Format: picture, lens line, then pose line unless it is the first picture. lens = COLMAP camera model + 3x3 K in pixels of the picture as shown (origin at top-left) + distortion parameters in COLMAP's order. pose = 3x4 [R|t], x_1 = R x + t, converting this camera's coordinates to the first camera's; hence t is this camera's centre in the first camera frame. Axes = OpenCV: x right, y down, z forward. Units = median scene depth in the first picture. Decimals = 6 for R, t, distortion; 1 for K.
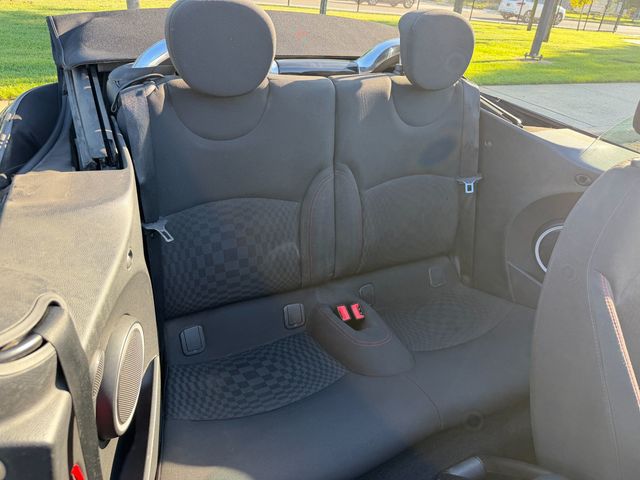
lens RADIAL K [[497.1, 0, 320.0], [0, 497.1, 240.0], [0, 0, 1]] dist [-0.000143, -0.043105]
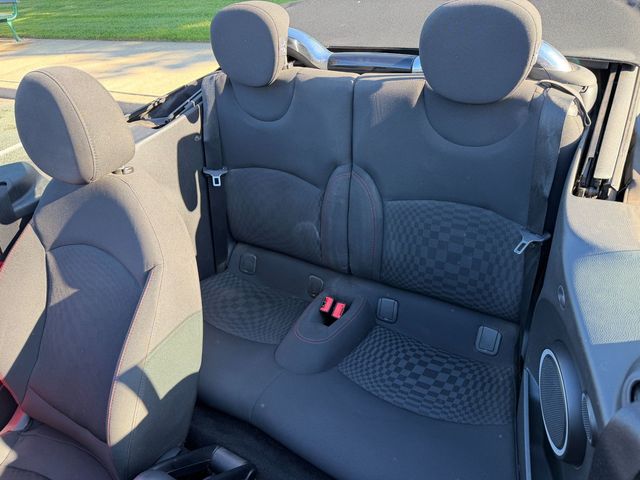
lens RADIAL K [[442.4, 0, 321.8], [0, 442.4, 243.9], [0, 0, 1]] dist [0.021820, -0.026937]
pose [[0.445129, 0.345132, -0.826283, 0.810591], [-0.332067, 0.920570, 0.205626, -0.167308], [0.831620, 0.182851, 0.524380, 0.500779]]
